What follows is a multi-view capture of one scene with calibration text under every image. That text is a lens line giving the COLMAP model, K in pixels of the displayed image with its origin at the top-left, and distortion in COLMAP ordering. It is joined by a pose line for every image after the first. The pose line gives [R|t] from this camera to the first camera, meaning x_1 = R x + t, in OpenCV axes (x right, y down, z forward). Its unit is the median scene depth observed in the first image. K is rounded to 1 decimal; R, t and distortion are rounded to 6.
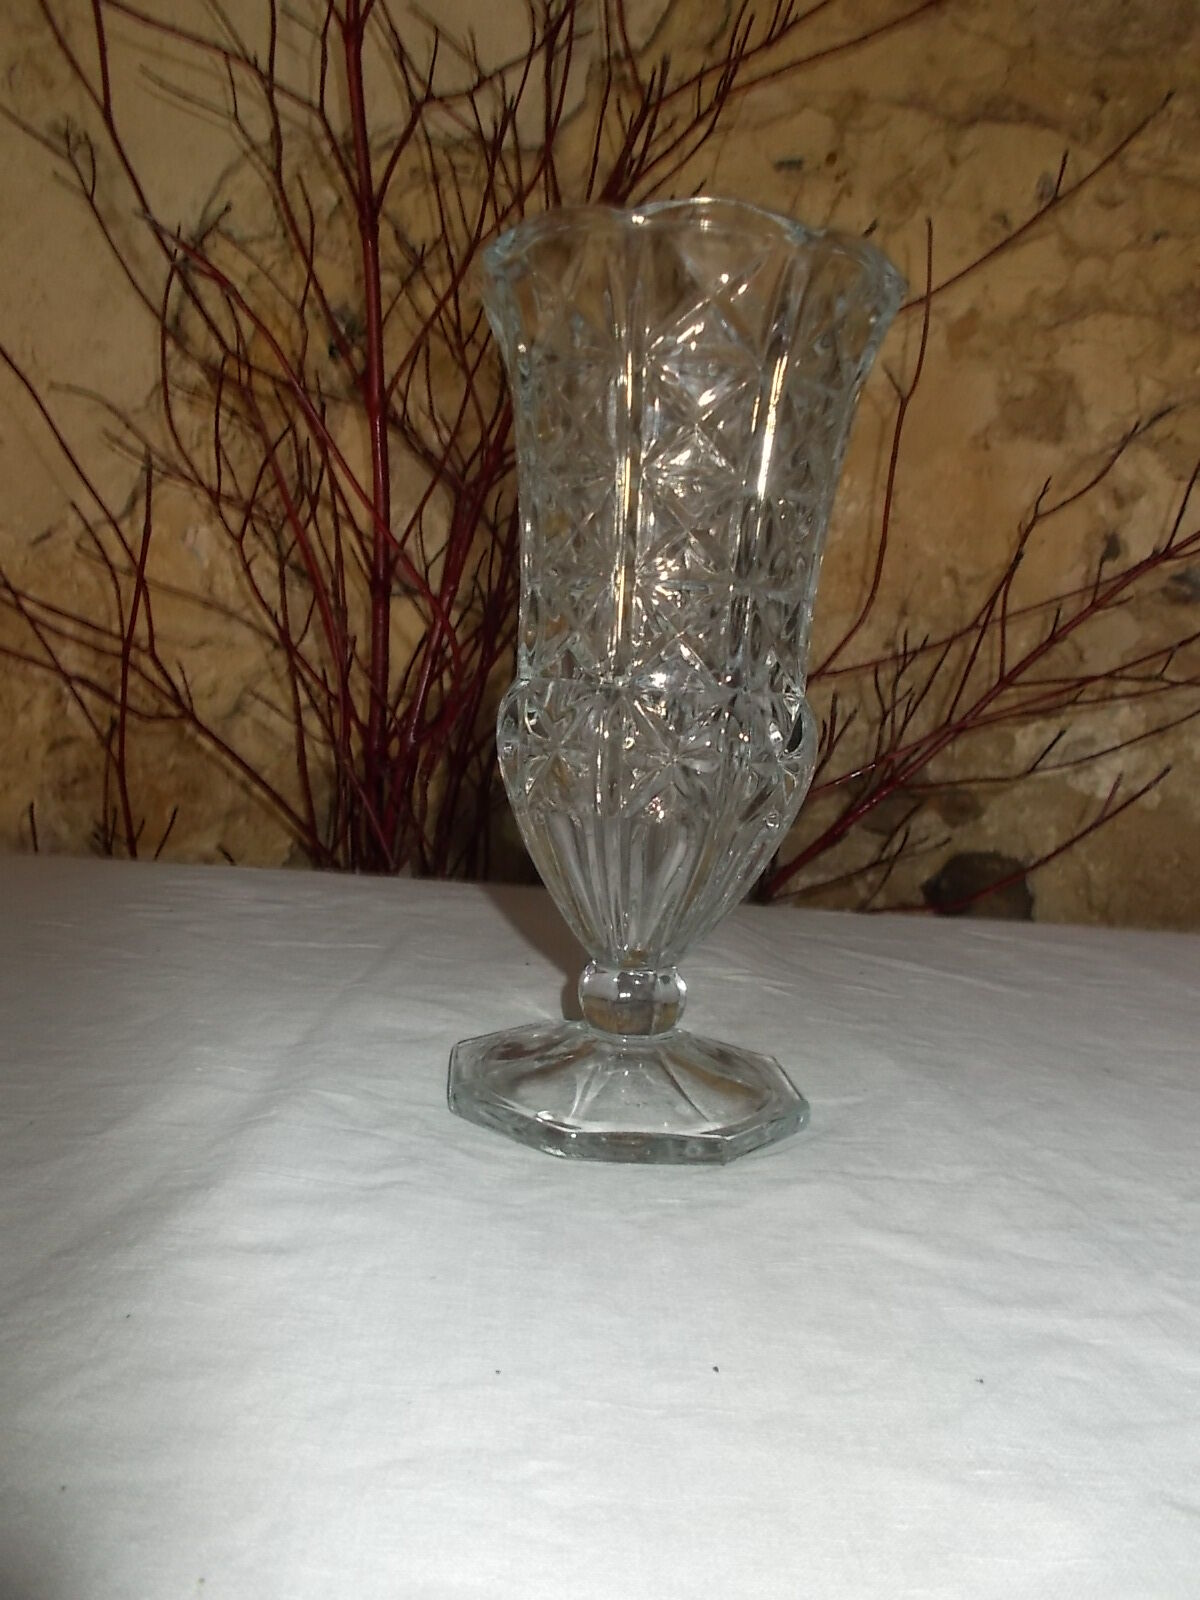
lens RADIAL K [[1233.7, 0, 600.0], [0, 1233.7, 792.9], [0, 0, 1]] dist [0.026303, -0.035754]
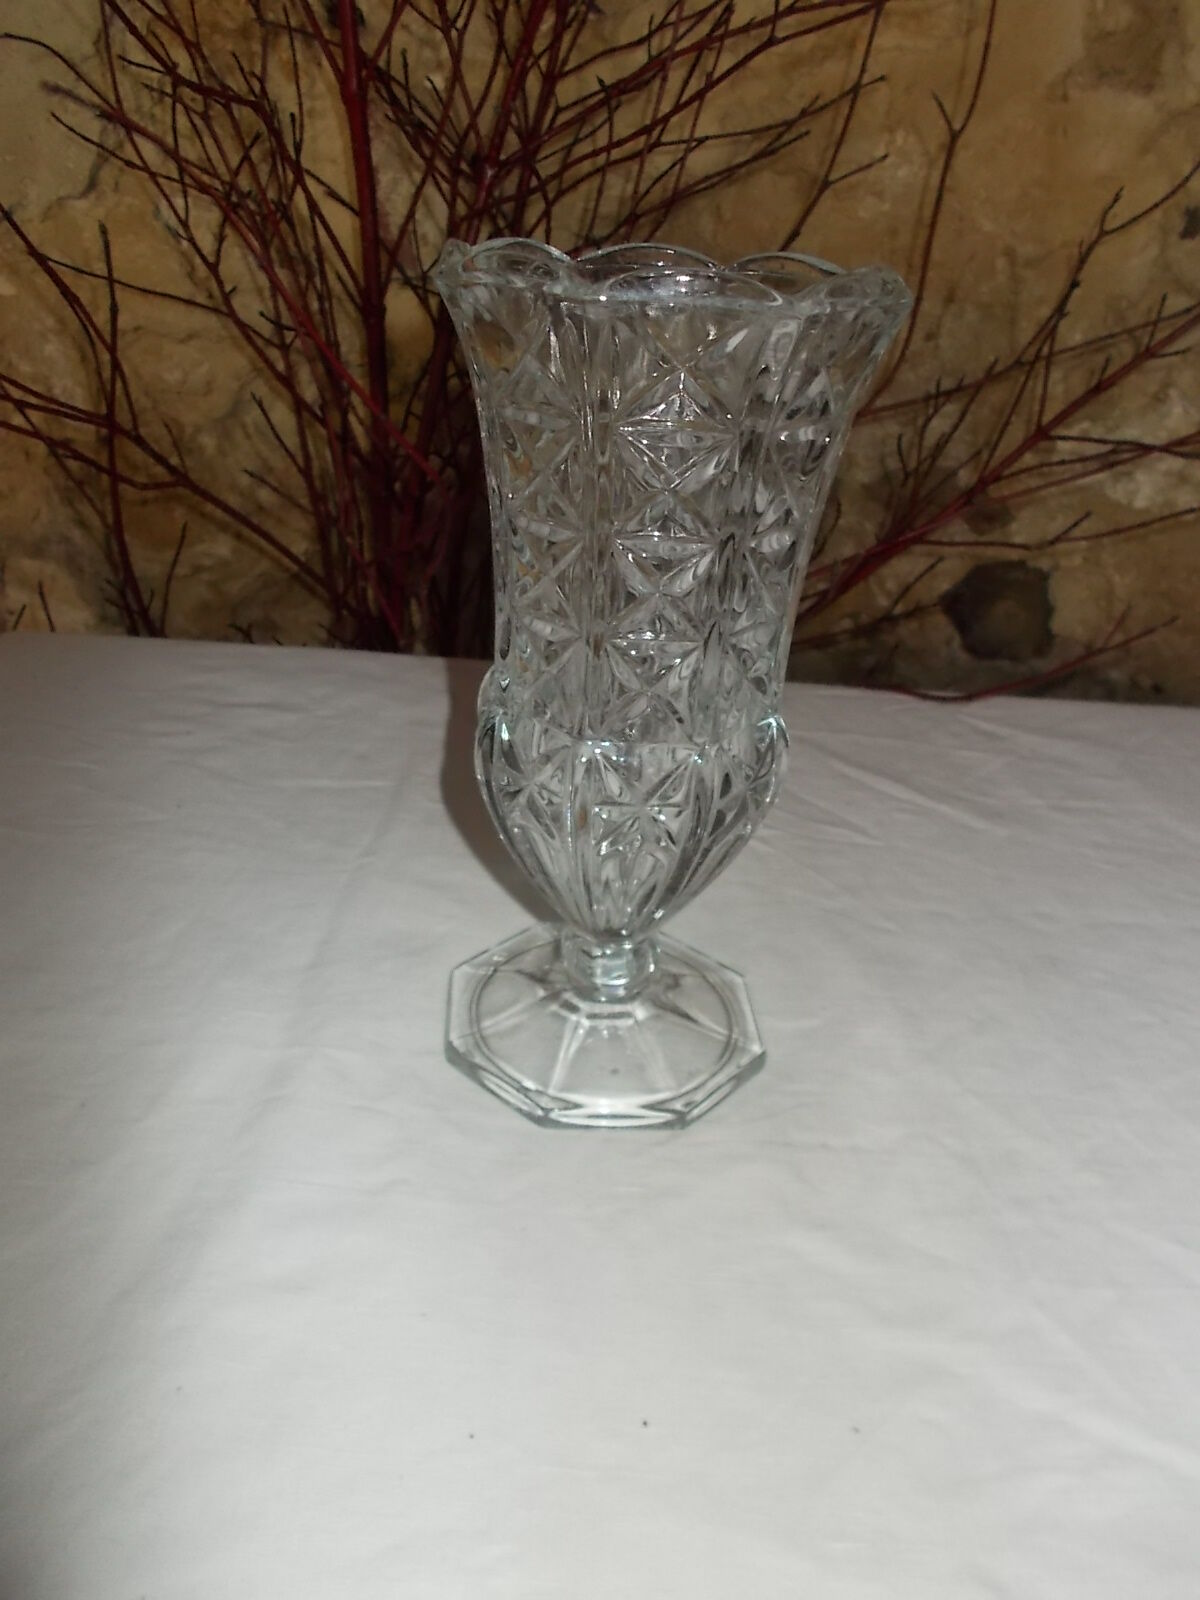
lens RADIAL K [[1233.7, 0, 603.1], [0, 1233.7, 796.8], [0, 0, 1]] dist [0.026303, -0.035754]
pose [[0.999617, 0.010521, -0.025597, 0.017801], [-0.000728, 0.934597, 0.355706, -0.133287], [0.027666, -0.355552, 0.934247, 0.010929]]
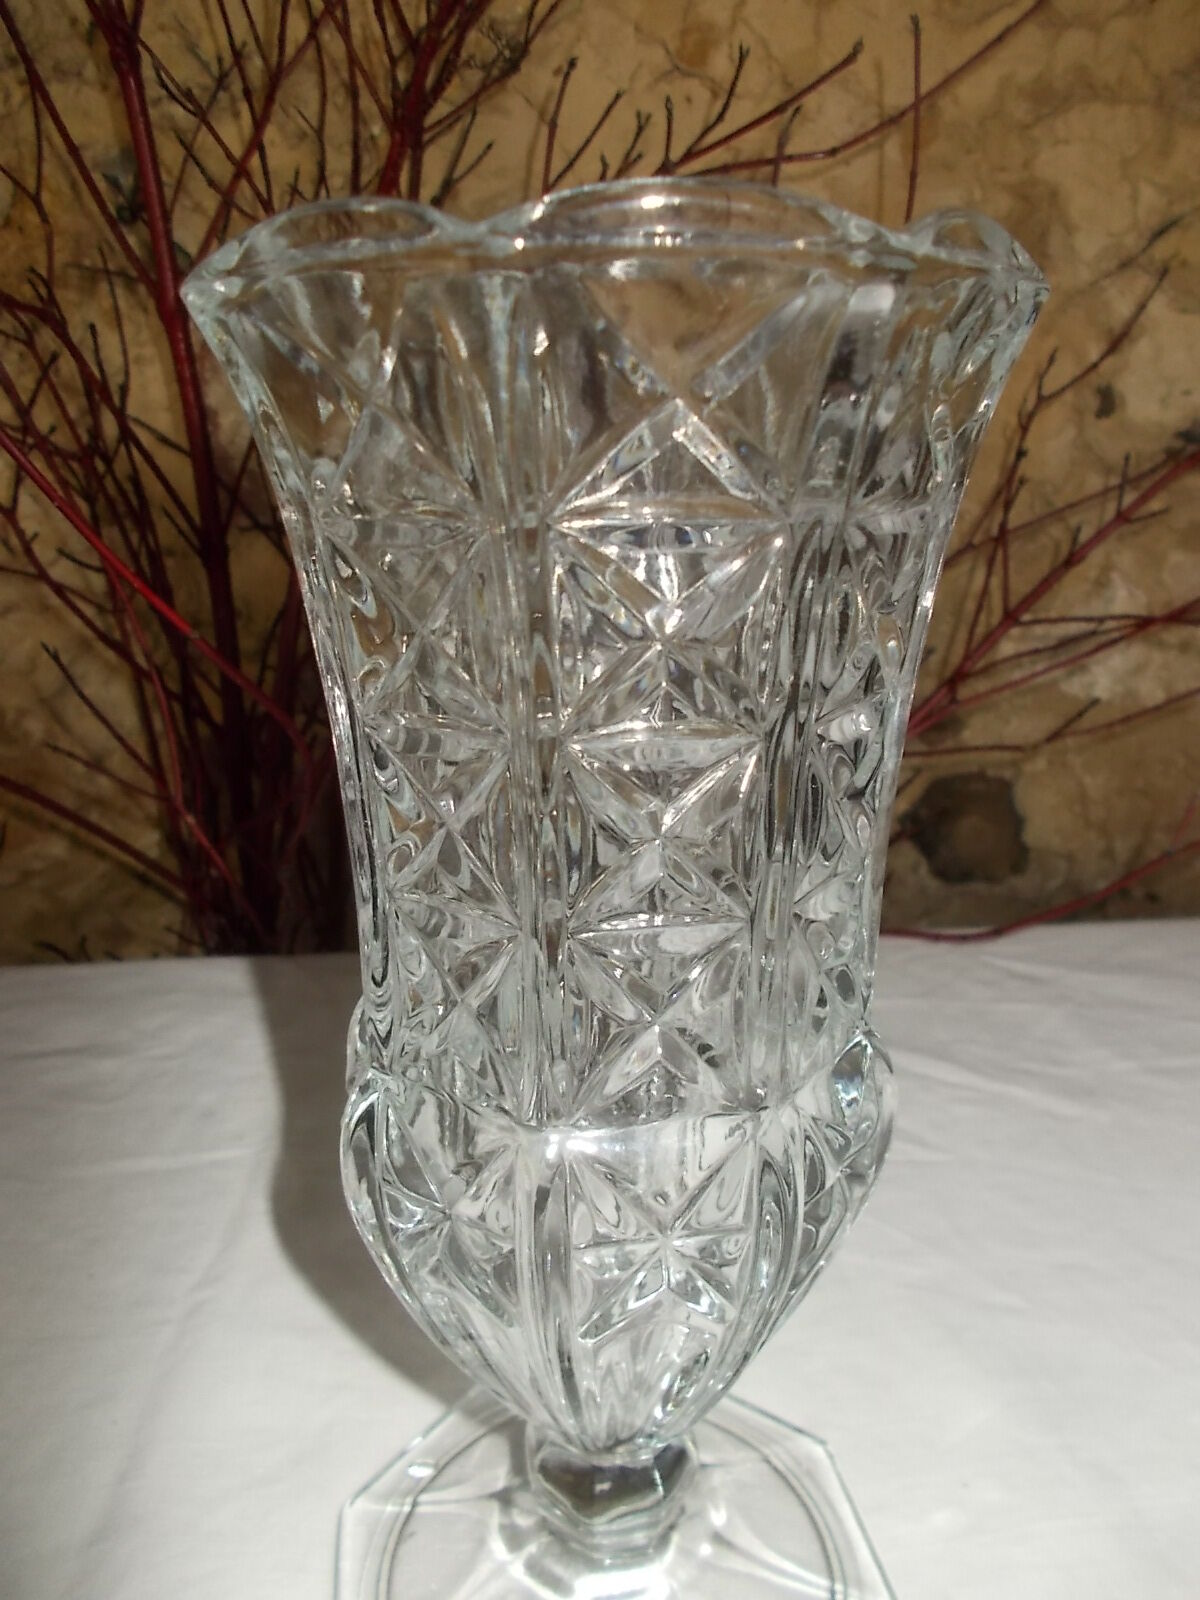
lens RADIAL K [[1233.7, 0, 602.5], [0, 1233.7, 800.1], [0, 0, 1]] dist [0.026303, -0.035754]
pose [[0.994164, -0.093506, 0.053796, 0.007128], [0.083704, 0.983216, 0.162110, -0.101310], [-0.068051, -0.156661, 0.985305, 0.164772]]
